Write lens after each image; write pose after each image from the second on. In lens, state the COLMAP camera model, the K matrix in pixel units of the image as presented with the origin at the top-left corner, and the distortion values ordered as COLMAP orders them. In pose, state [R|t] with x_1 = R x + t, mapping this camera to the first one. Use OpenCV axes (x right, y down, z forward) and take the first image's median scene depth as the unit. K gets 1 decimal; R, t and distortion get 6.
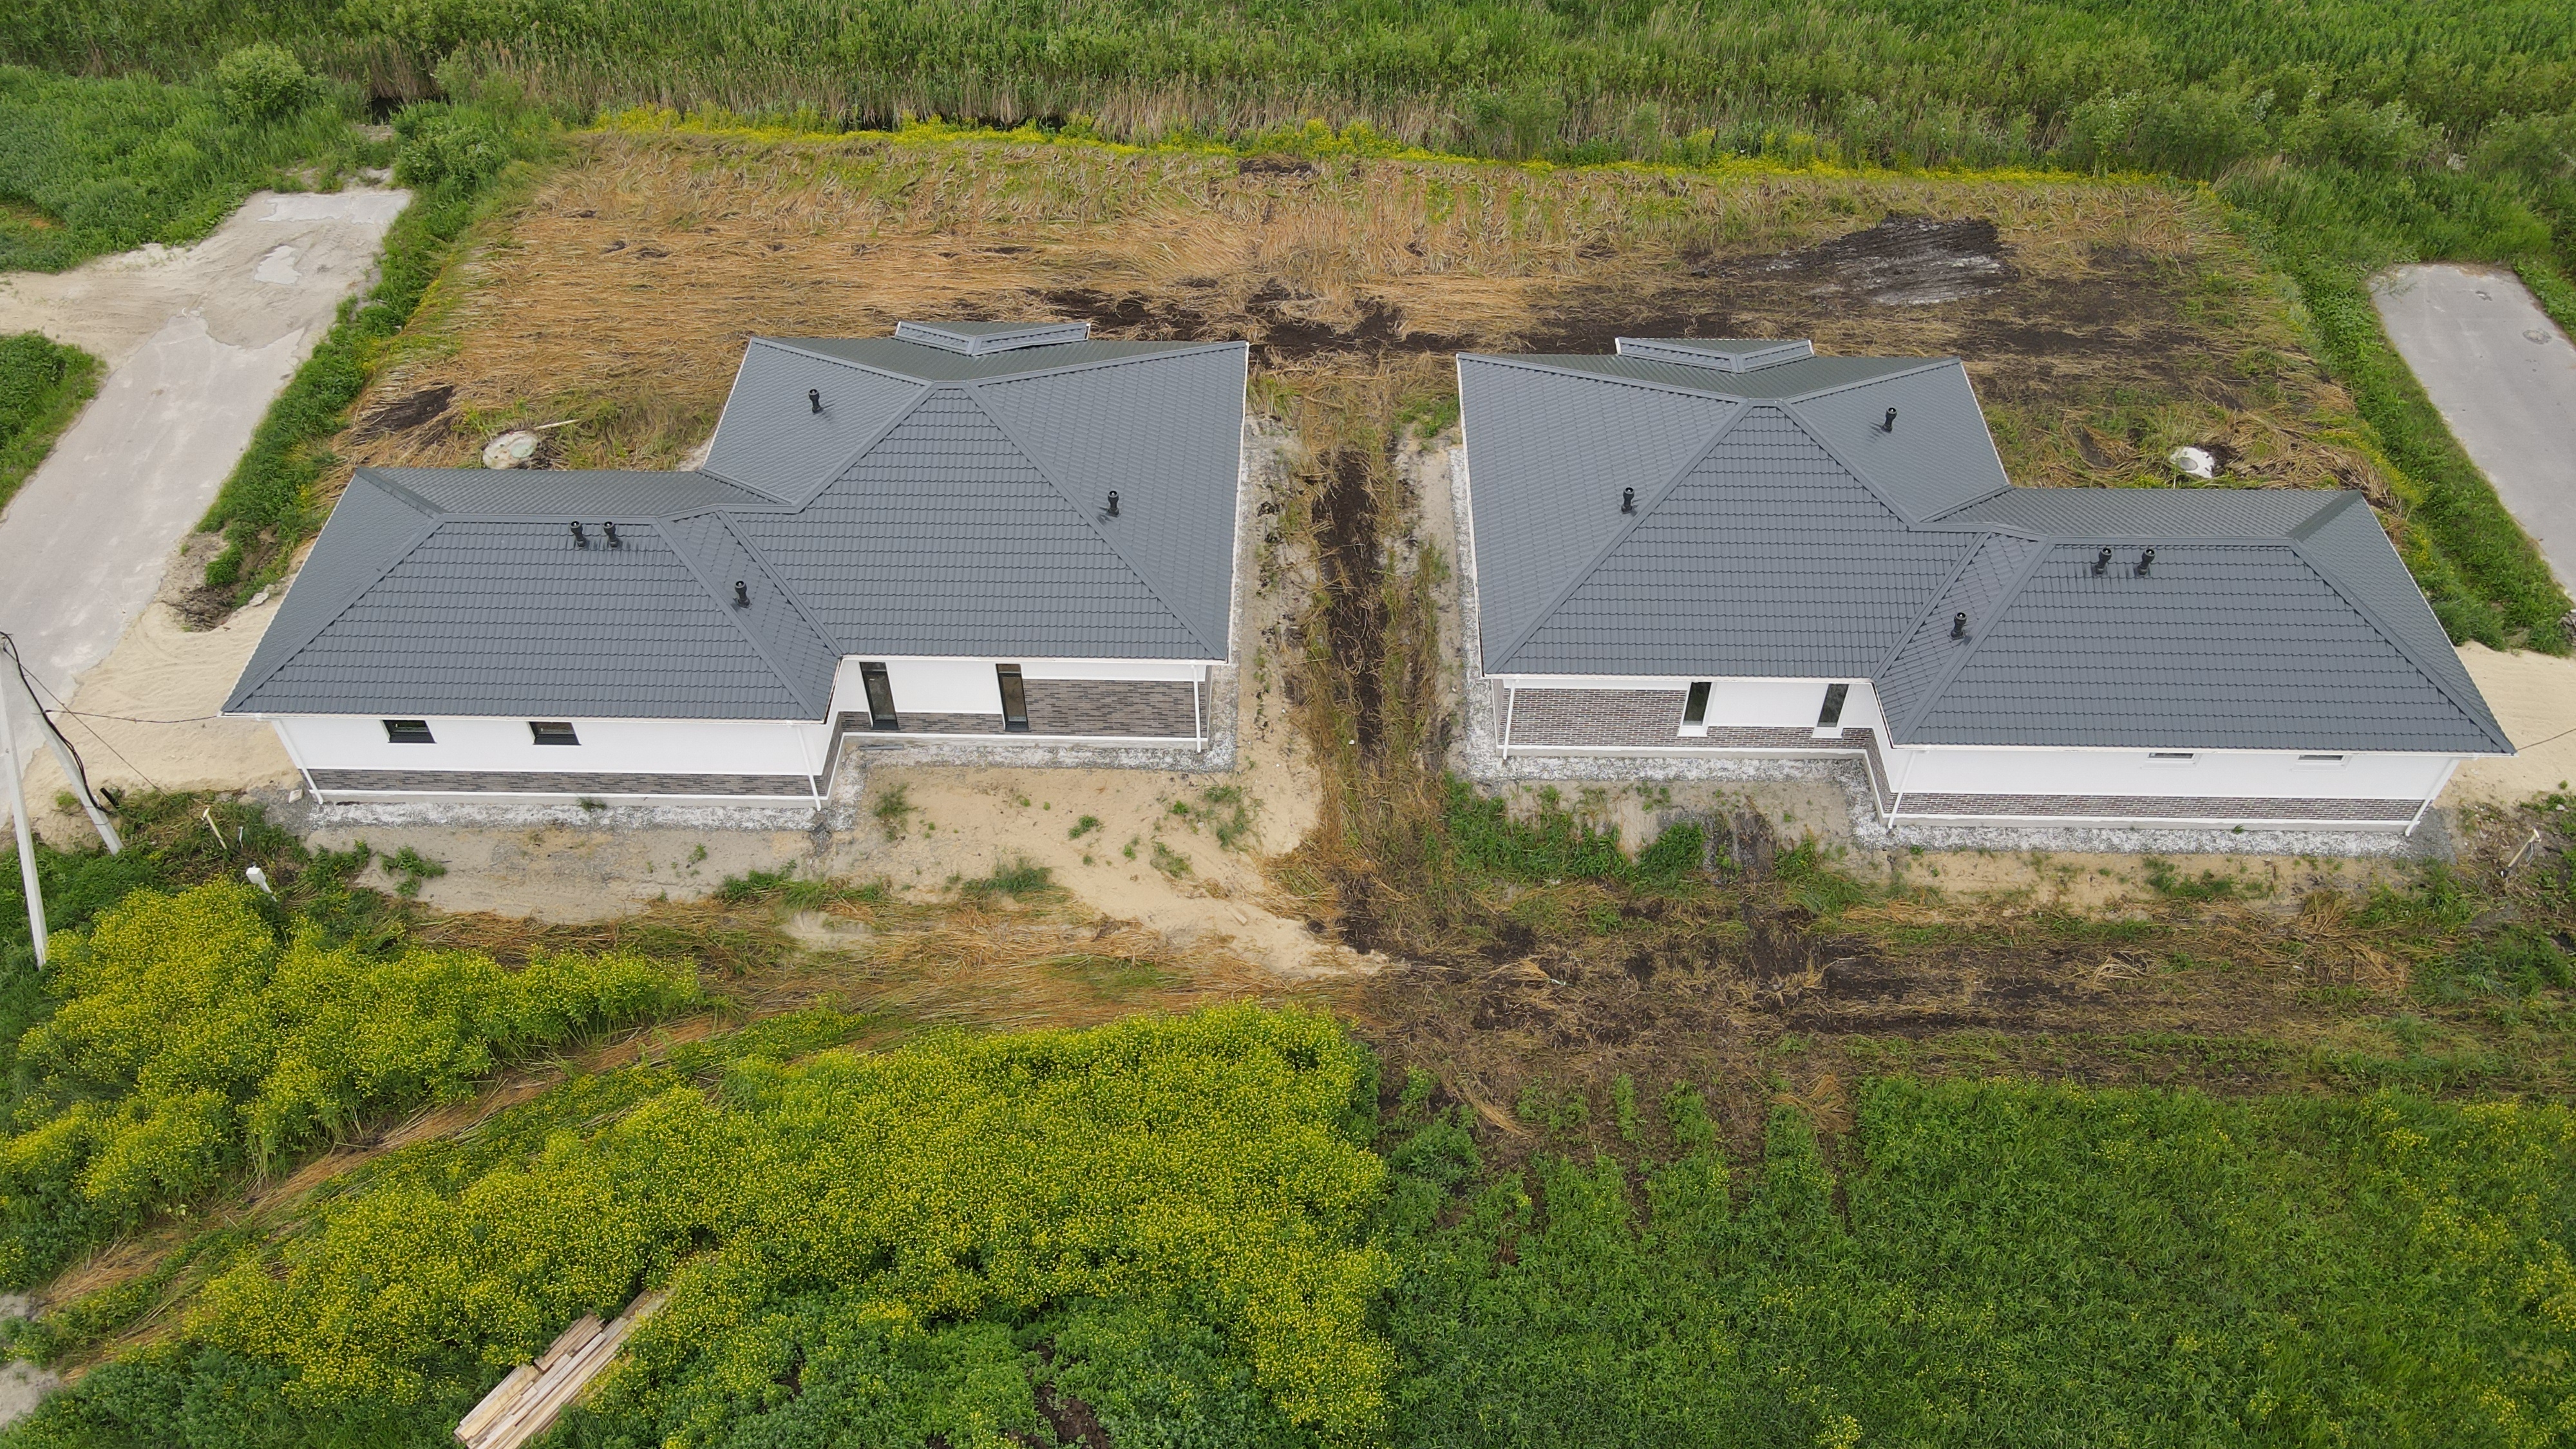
lens RADIAL K [[1901.8, 0, 1276.1], [0, 1901.8, 703.7], [0, 0, 1]] dist [-0.010572, 0.040211]
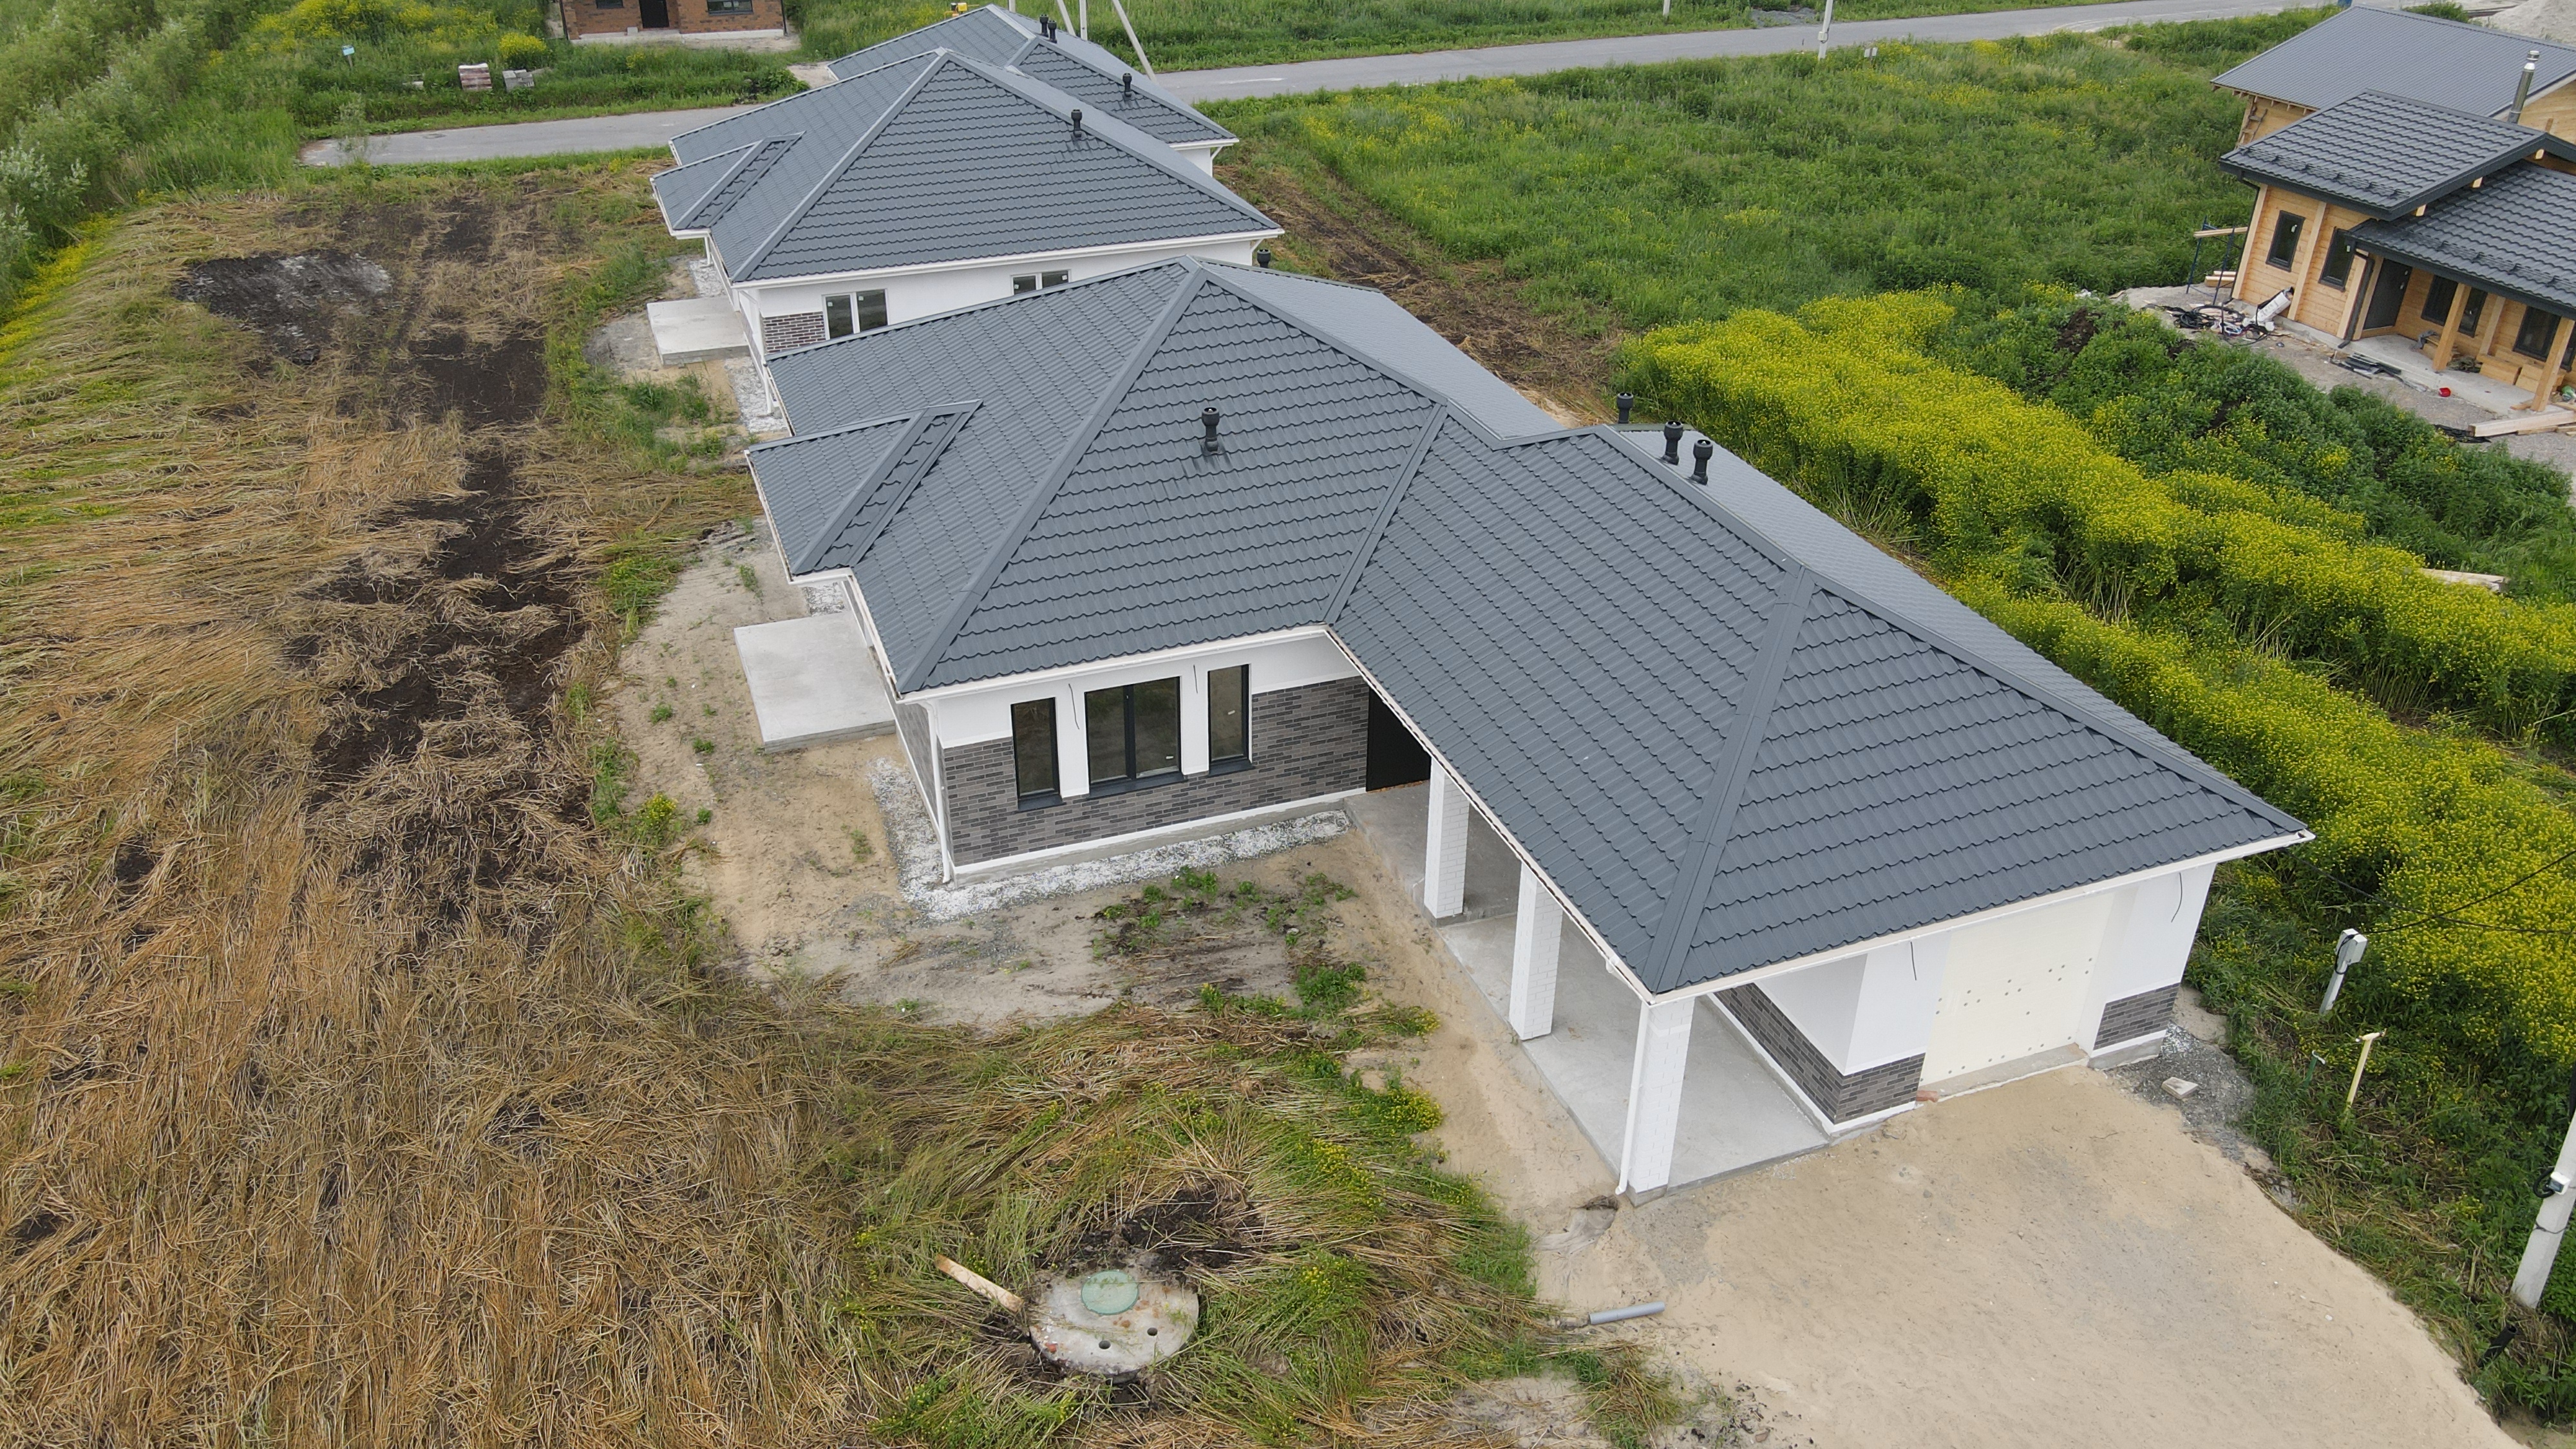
lens RADIAL K [[1901.8, 0, 1276.1], [0, 1901.8, 703.7], [0, 0, 1]] dist [-0.010572, 0.040211]
pose [[-0.373689, -0.458752, 0.806166, -0.613240], [0.657510, 0.482025, 0.579079, -0.358840], [-0.654246, 0.746457, 0.121507, 0.788098]]
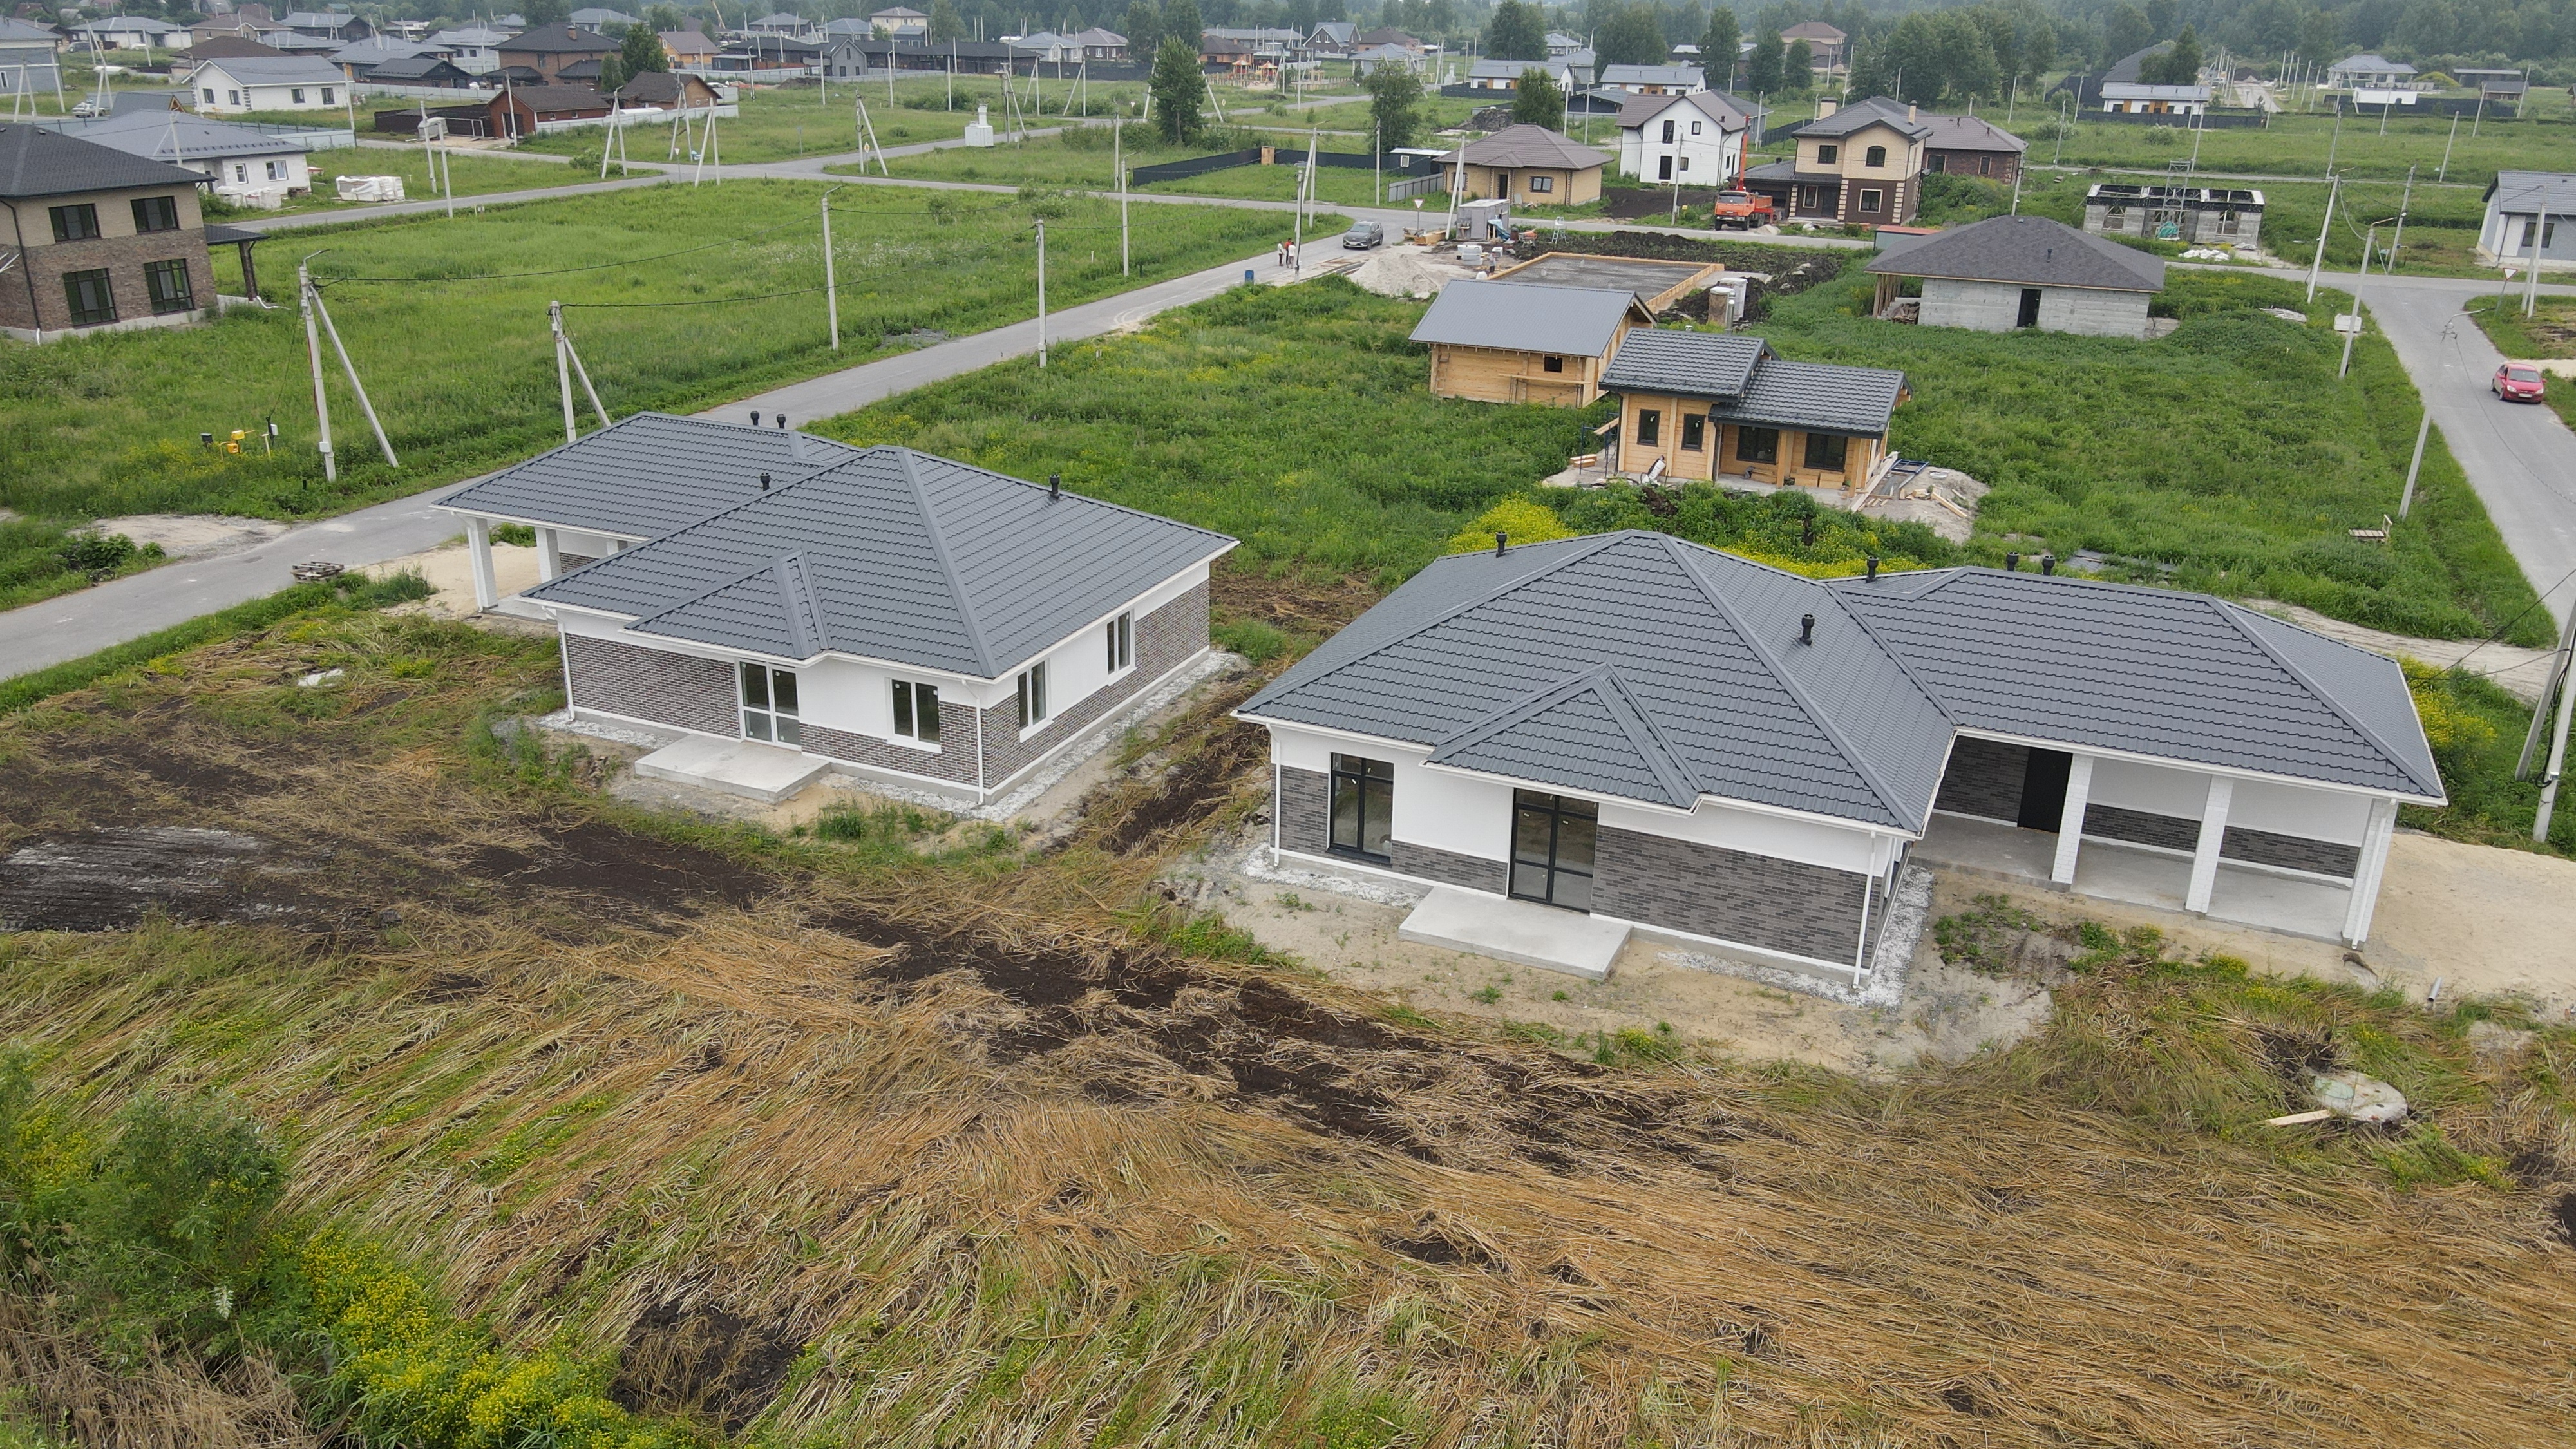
lens RADIAL K [[1901.8, 0, 1276.1], [0, 1901.8, 703.7], [0, 0, 1]] dist [-0.010572, 0.040211]
pose [[-0.922169, -0.147220, 0.357675, -0.266257], [0.266930, 0.426992, 0.863959, -0.743851], [-0.279916, 0.892190, -0.354462, 1.116643]]
